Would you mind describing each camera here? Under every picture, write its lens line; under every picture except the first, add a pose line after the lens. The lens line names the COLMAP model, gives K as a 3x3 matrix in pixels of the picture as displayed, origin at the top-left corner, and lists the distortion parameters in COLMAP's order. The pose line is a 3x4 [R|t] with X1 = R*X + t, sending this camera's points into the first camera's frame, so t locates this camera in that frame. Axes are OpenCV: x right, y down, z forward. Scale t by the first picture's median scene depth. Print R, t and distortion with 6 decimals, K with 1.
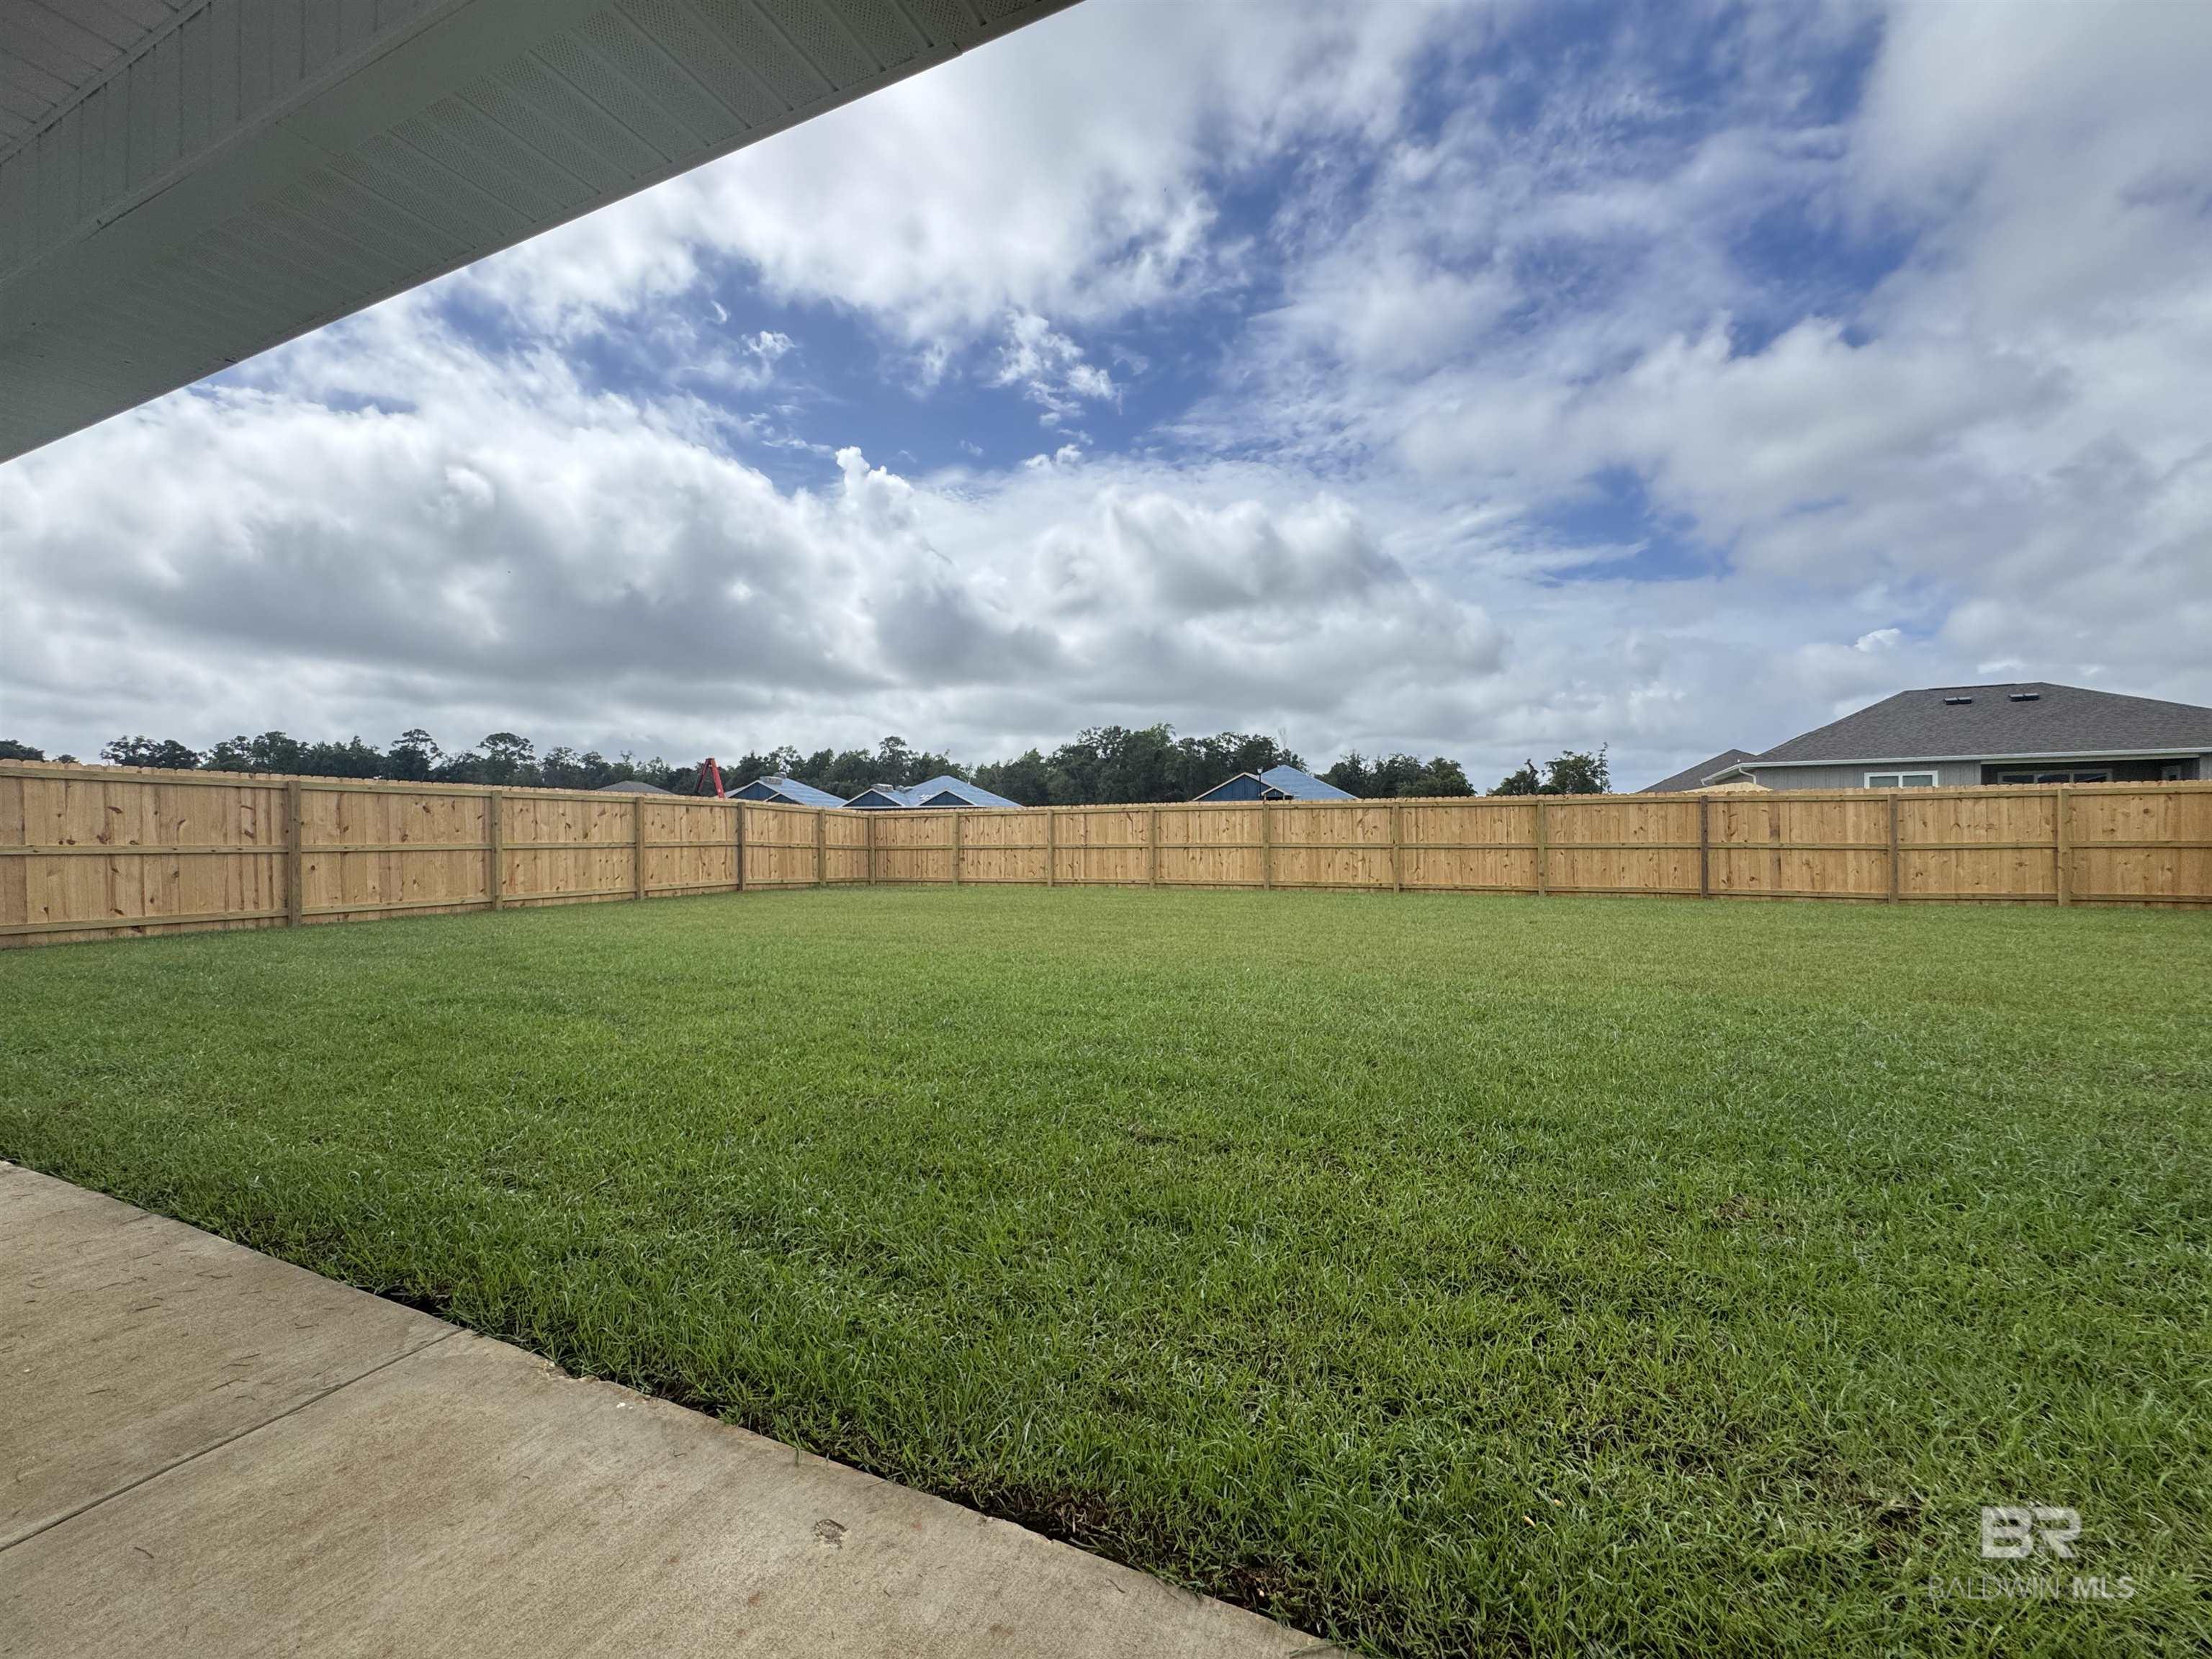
lens RADIAL K [[891.7, 0, 1106.0], [0, 891.7, 829.5], [0, 0, 1]] dist [-0.004592, 0.000362]
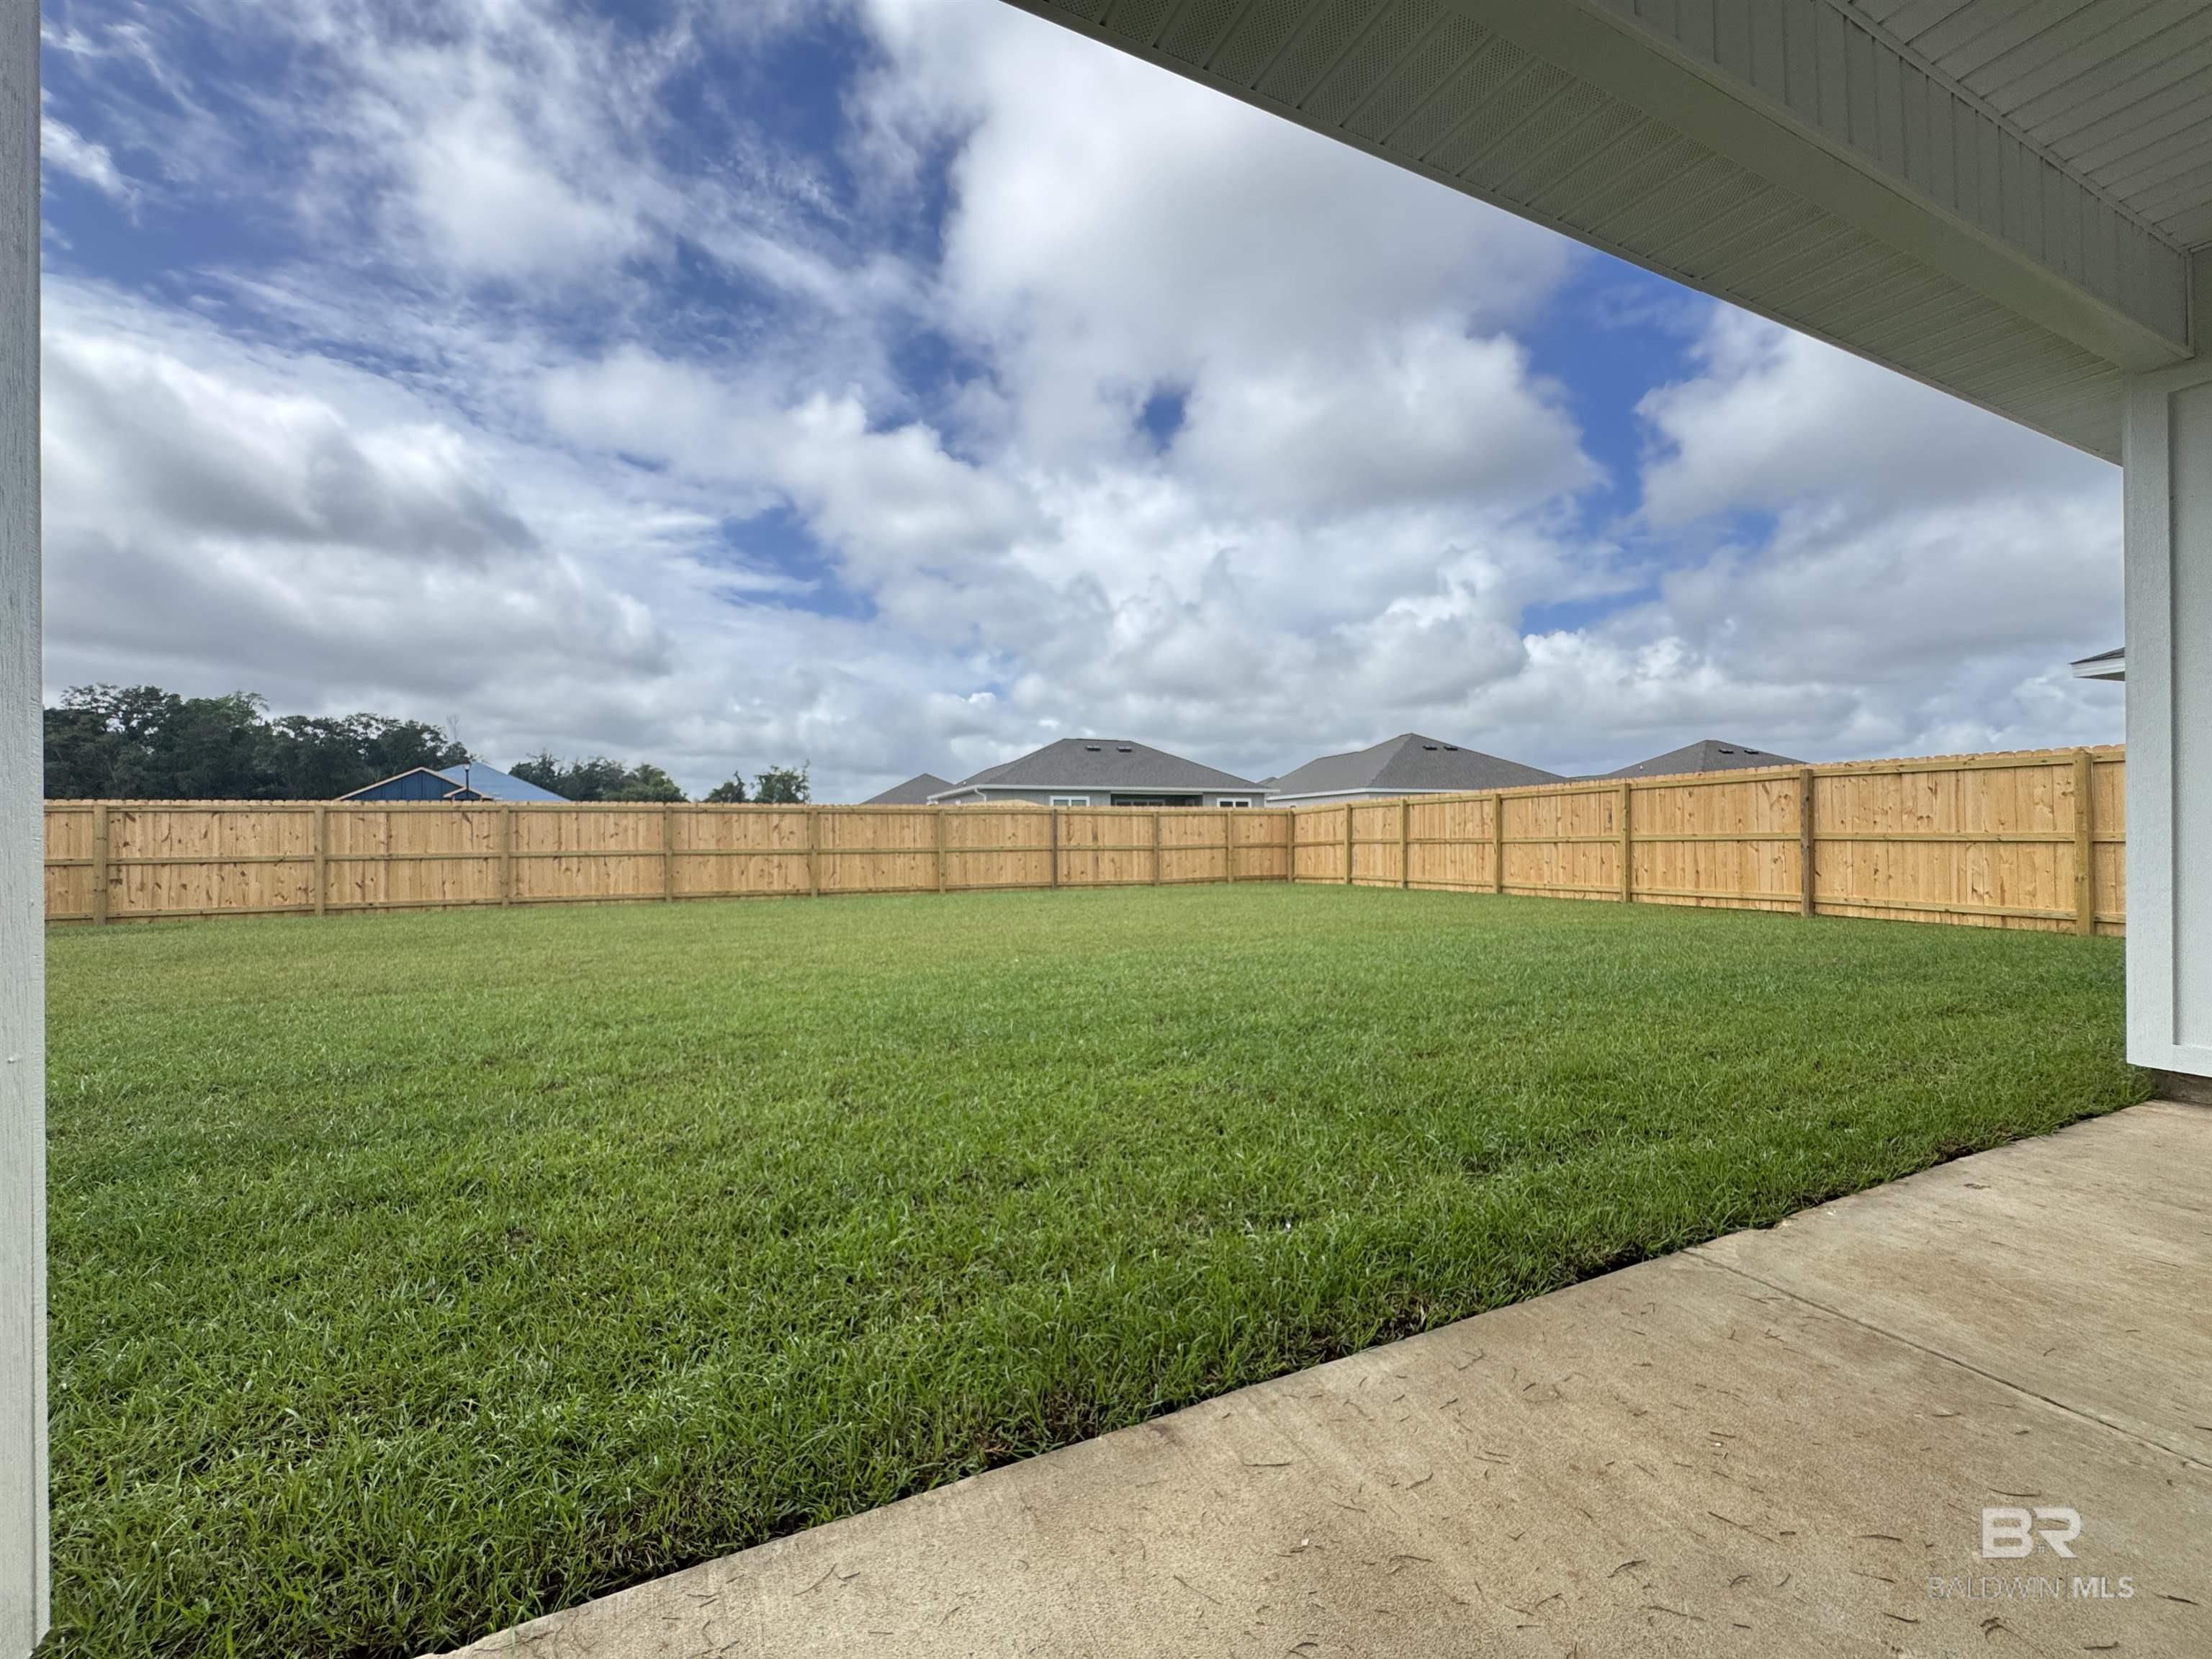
lens RADIAL K [[891.7, 0, 1106.0], [0, 891.7, 829.5], [0, 0, 1]] dist [-0.004592, 0.000362]
pose [[0.654026, 0.008703, 0.756422, -0.207516], [0.000383, 0.999930, -0.011836, 0.005670], [-0.756472, 0.008031, 0.653977, 0.083615]]
